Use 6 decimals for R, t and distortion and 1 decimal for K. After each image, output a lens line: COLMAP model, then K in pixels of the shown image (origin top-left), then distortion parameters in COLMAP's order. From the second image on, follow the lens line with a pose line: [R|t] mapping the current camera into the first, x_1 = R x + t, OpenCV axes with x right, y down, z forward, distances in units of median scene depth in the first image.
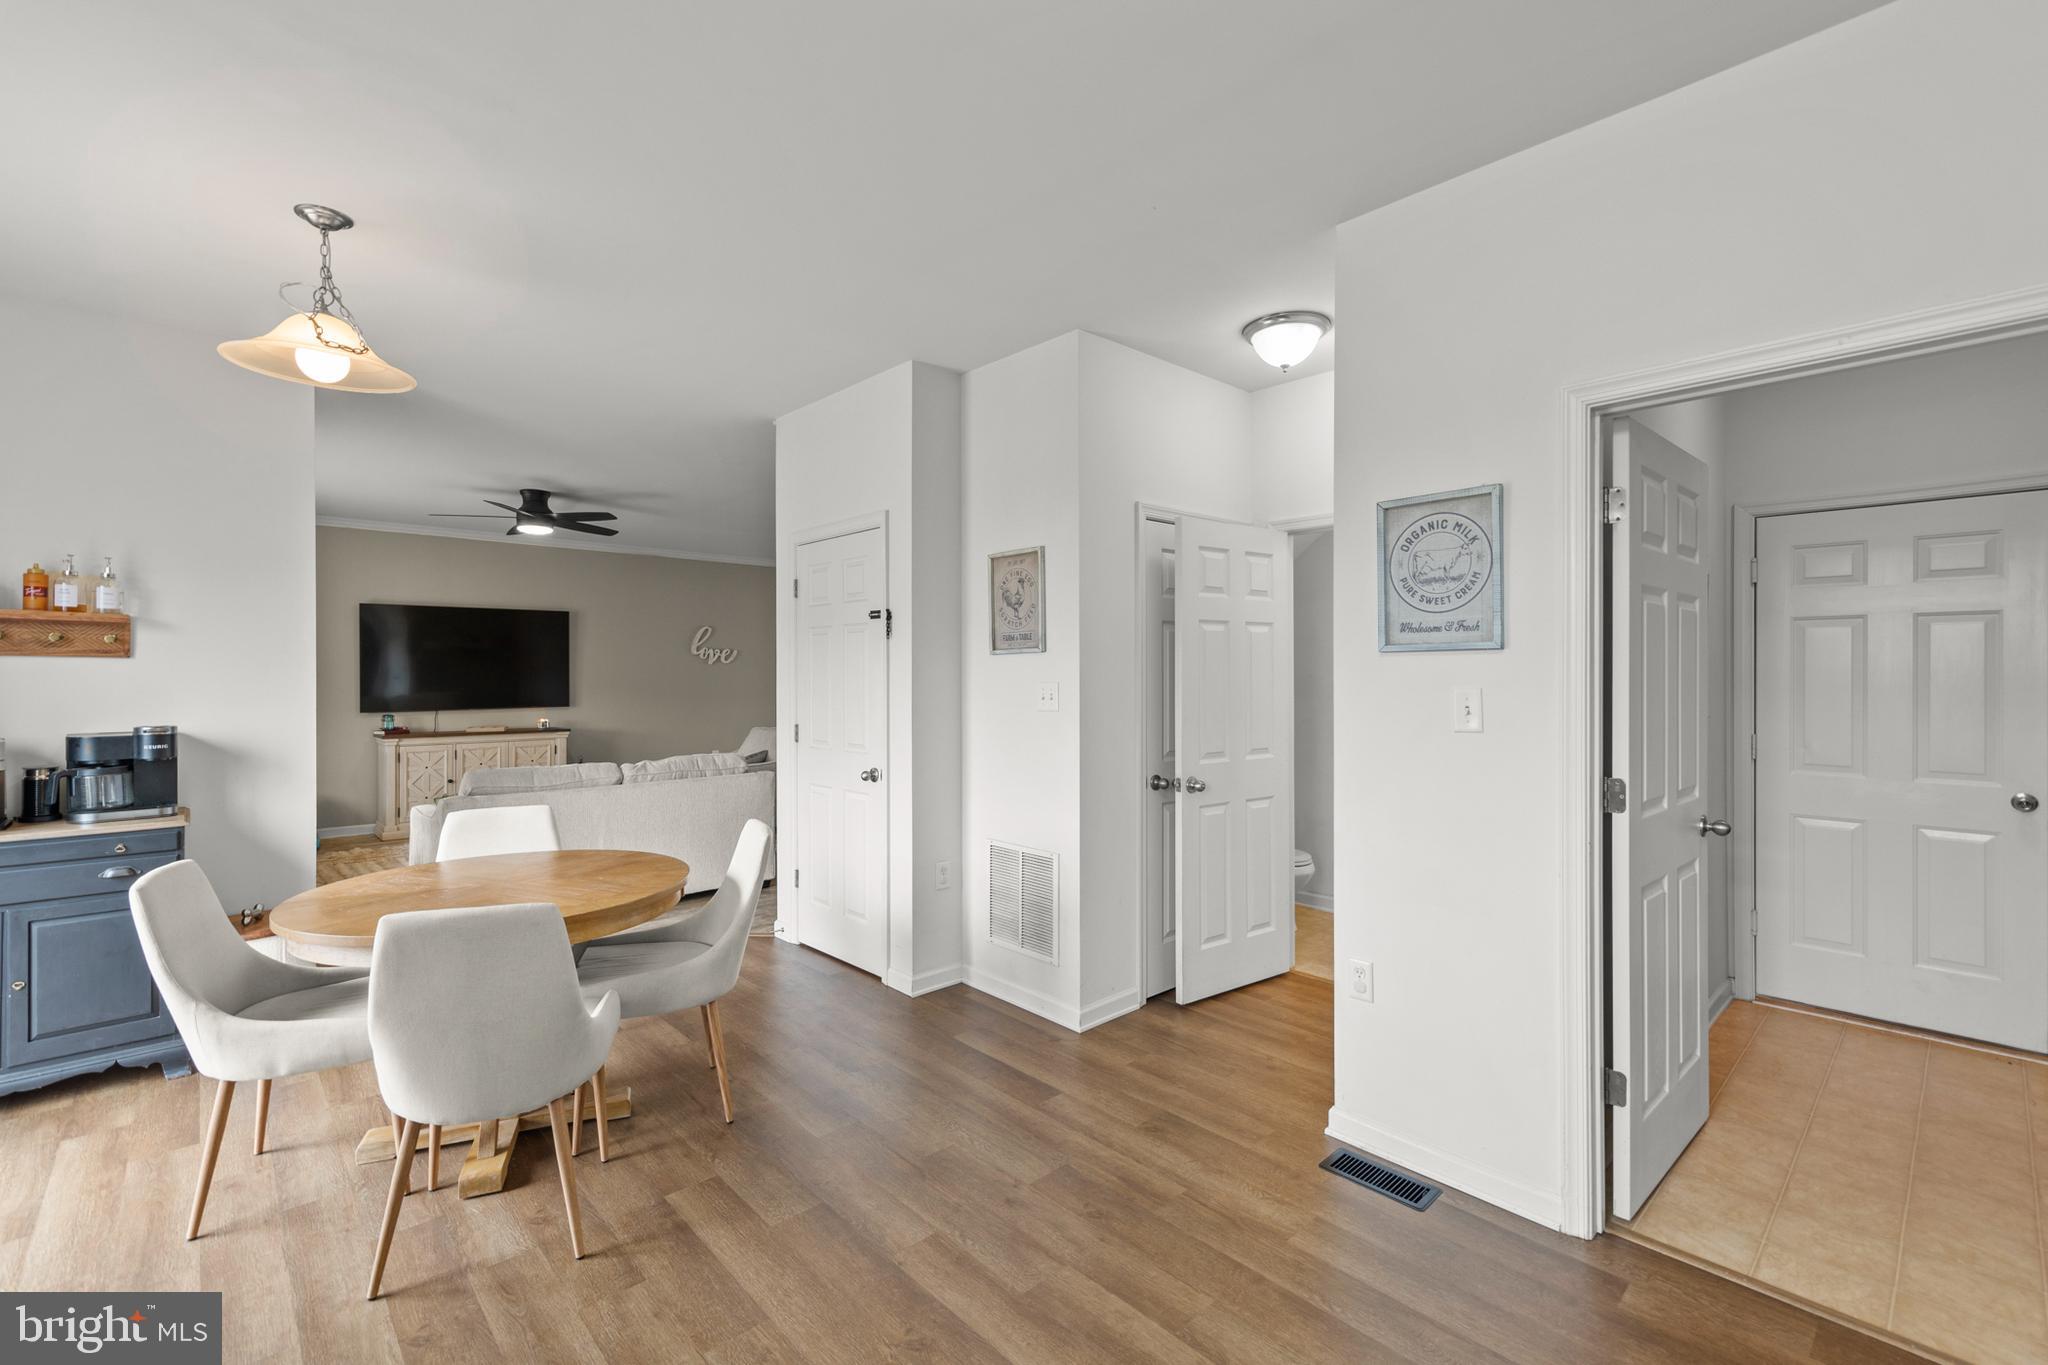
lens RADIAL K [[887.3, 0, 1050.2], [0, 887.3, 668.3], [0, 0, 1]] dist [0.007192, -0.000262]
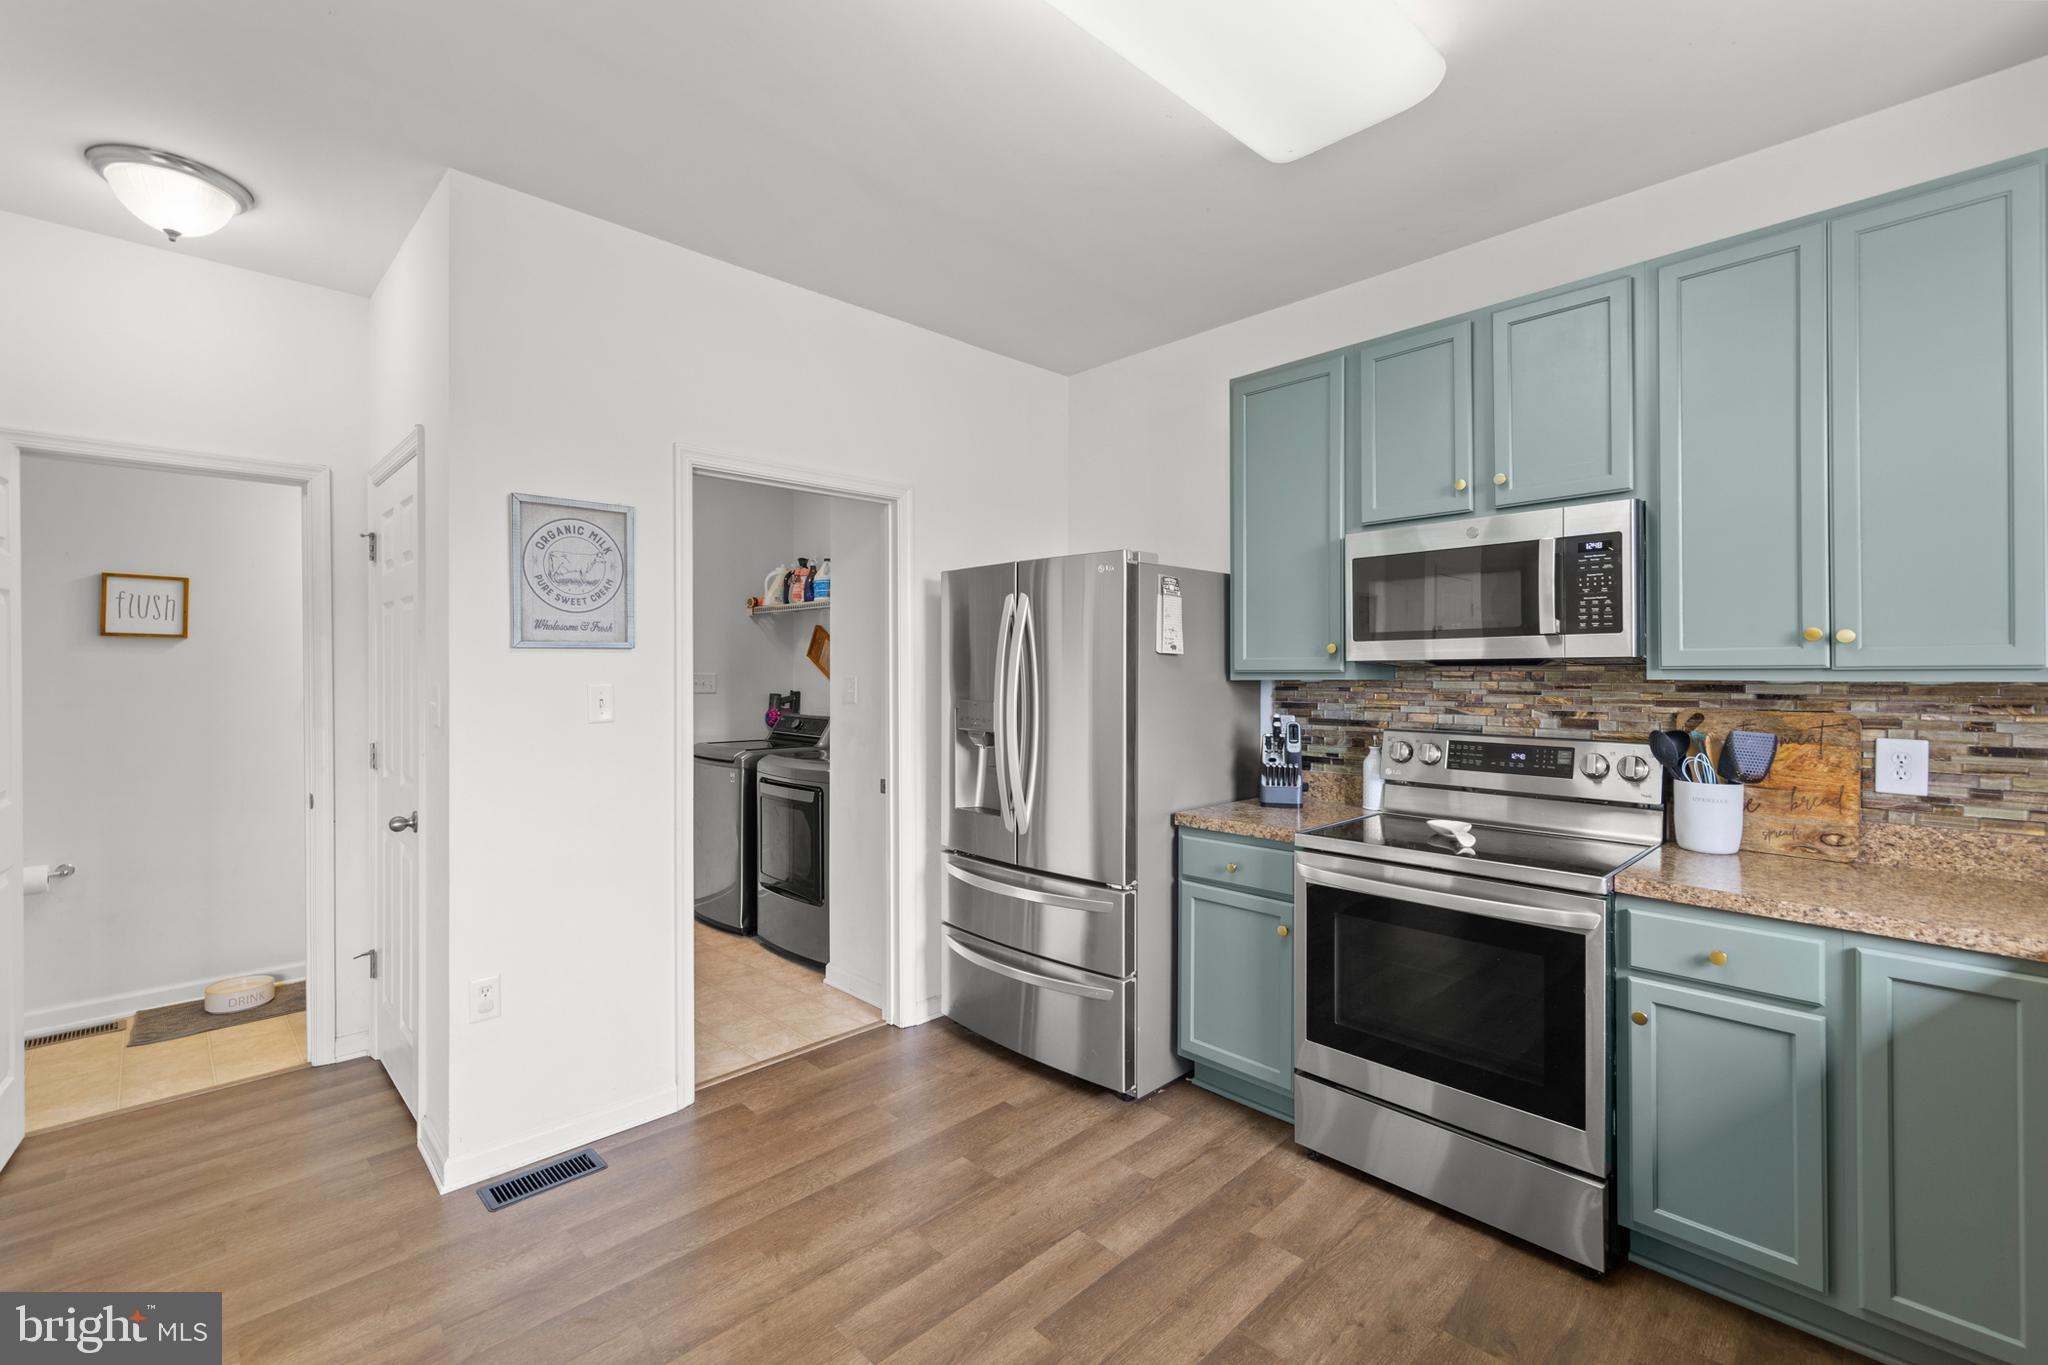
lens RADIAL K [[887.3, 0, 994.8], [0, 887.3, 663.9], [0, 0, 1]] dist [0.007192, -0.000262]
pose [[0.009272, 0.001618, 0.999956, -0.486515], [-0.004900, 0.999987, -0.001572, -0.001801], [-0.999945, -0.004885, 0.009280, 0.383512]]
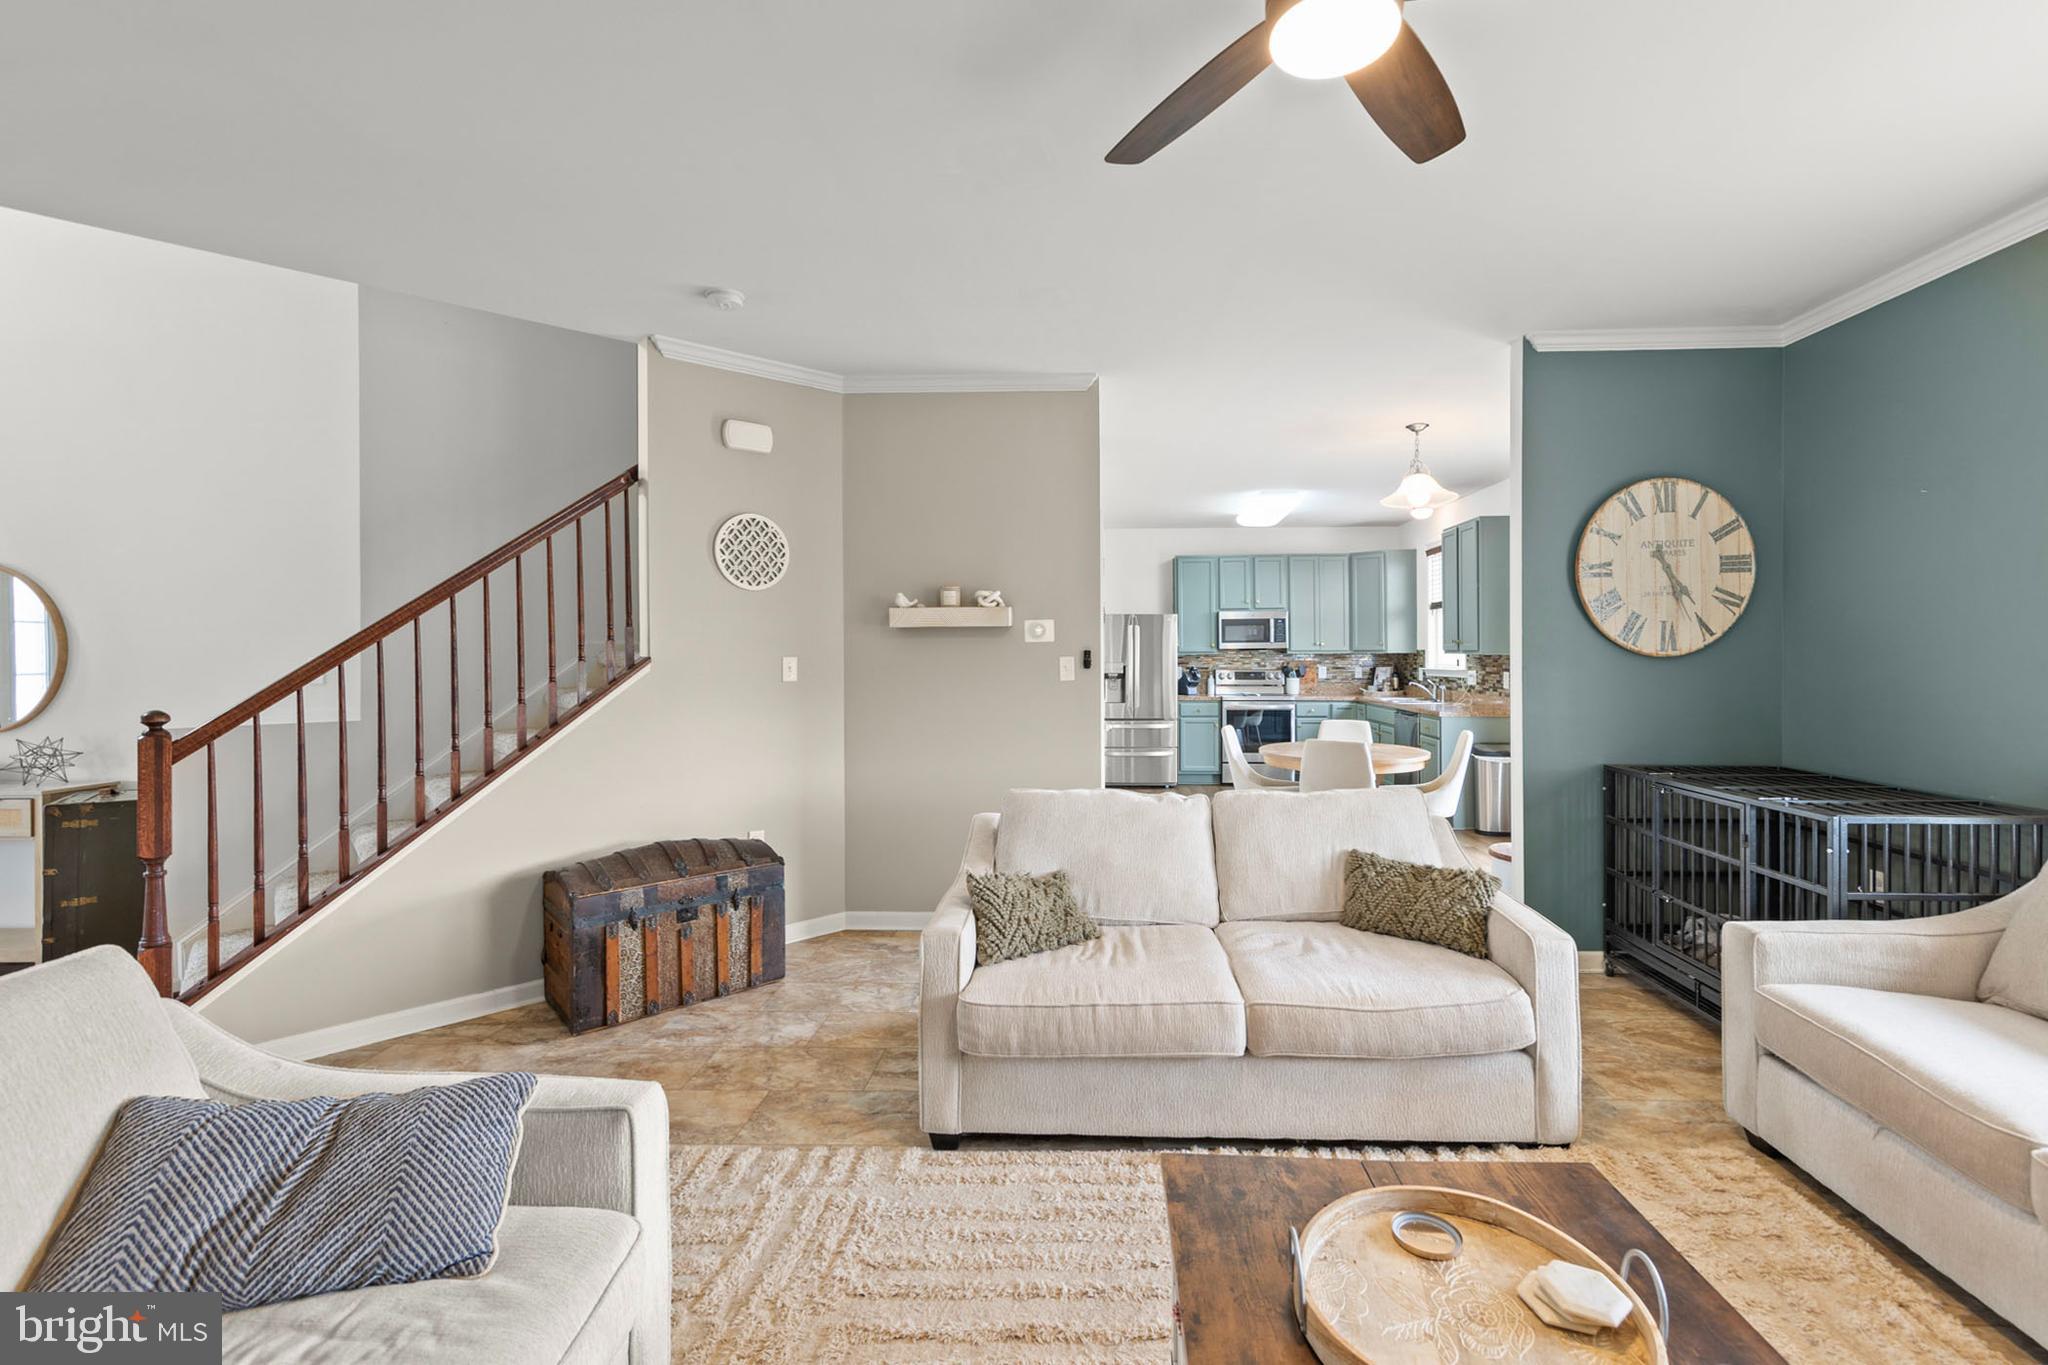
lens RADIAL K [[887.3, 0, 1067.8], [0, 887.3, 653.8], [0, 0, 1]] dist [0.007192, -0.000262]
pose [[-0.689282, 0.003359, 0.724485, -1.445612], [0.000162, 0.999990, -0.004482, 0.022599], [-0.724493, -0.002972, -0.689276, 2.508471]]
